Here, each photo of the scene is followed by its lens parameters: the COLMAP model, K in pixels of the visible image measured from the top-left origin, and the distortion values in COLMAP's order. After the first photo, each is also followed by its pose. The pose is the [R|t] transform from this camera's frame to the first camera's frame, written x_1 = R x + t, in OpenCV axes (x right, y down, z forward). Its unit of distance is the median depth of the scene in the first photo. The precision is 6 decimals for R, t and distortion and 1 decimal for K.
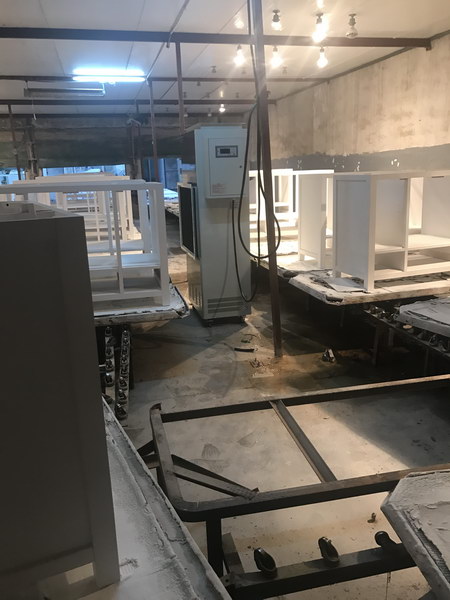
lens RADIAL K [[488.4, 0, 225.0], [0, 488.4, 300.0], [0, 0, 1]] dist [0.000708, 0.002757]
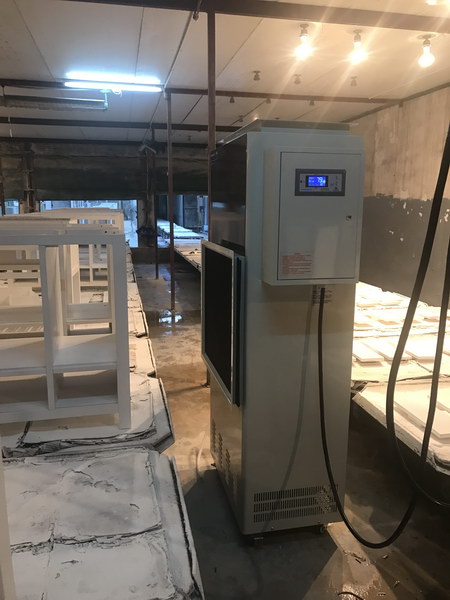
lens RADIAL K [[488.4, 0, 225.0], [0, 488.4, 300.0], [0, 0, 1]] dist [0.000708, 0.002757]
pose [[0.998643, 0.043745, -0.028276, -0.029509], [-0.045724, 0.996237, -0.073625, -0.075200], [0.024949, 0.074818, 0.996885, 0.263133]]
